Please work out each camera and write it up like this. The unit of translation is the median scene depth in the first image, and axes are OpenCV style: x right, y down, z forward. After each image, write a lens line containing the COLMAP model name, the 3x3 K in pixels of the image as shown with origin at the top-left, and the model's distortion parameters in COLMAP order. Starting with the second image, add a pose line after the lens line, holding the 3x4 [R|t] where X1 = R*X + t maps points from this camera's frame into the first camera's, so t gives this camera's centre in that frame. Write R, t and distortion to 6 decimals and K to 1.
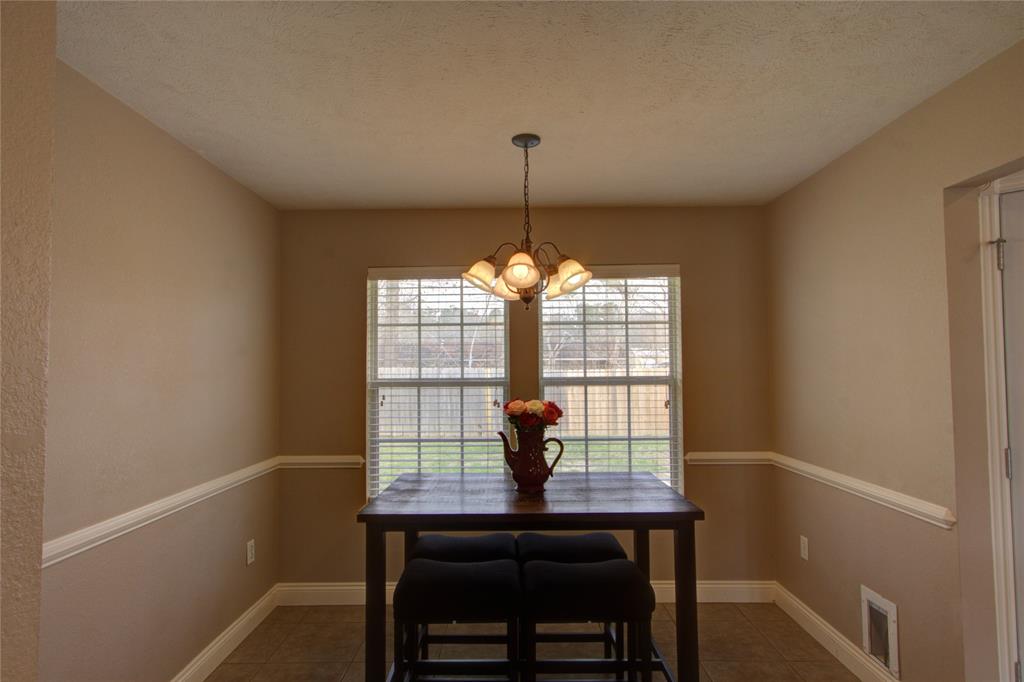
lens RADIAL K [[550.8, 0, 510.4], [0, 550.8, 346.7], [0, 0, 1]] dist [0.006684, 0.002750]
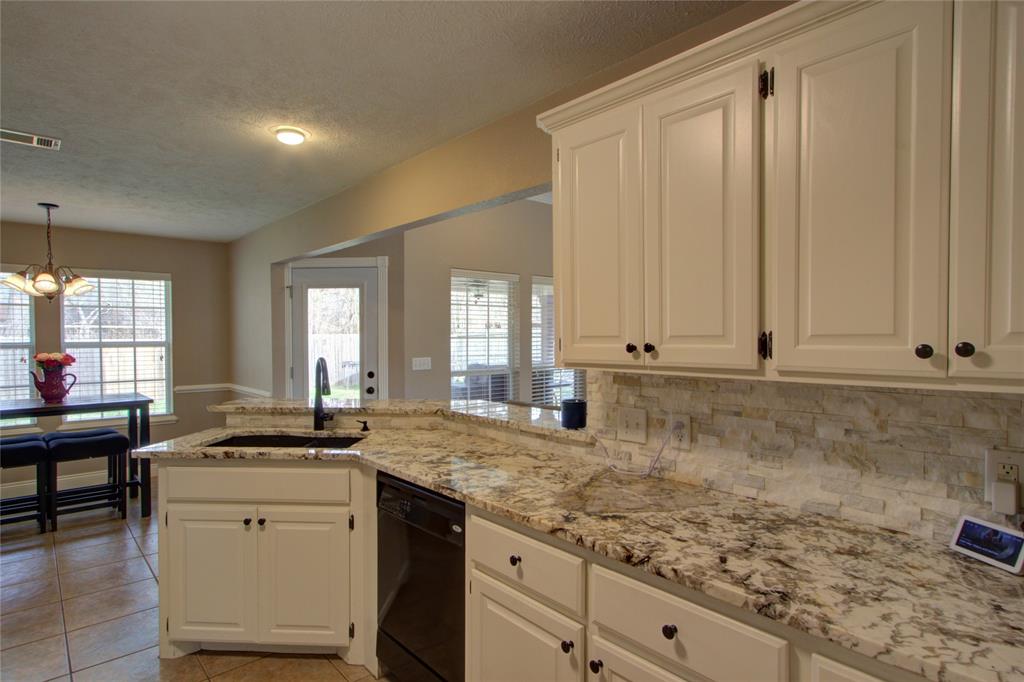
lens RADIAL K [[550.8, 0, 510.4], [0, 550.8, 346.7], [0, 0, 1]] dist [0.006684, 0.002750]
pose [[0.750951, -0.008094, 0.660308, -0.036571], [-0.026775, 0.998729, 0.042693, -0.041638], [-0.659814, -0.049740, 0.749781, -1.338402]]
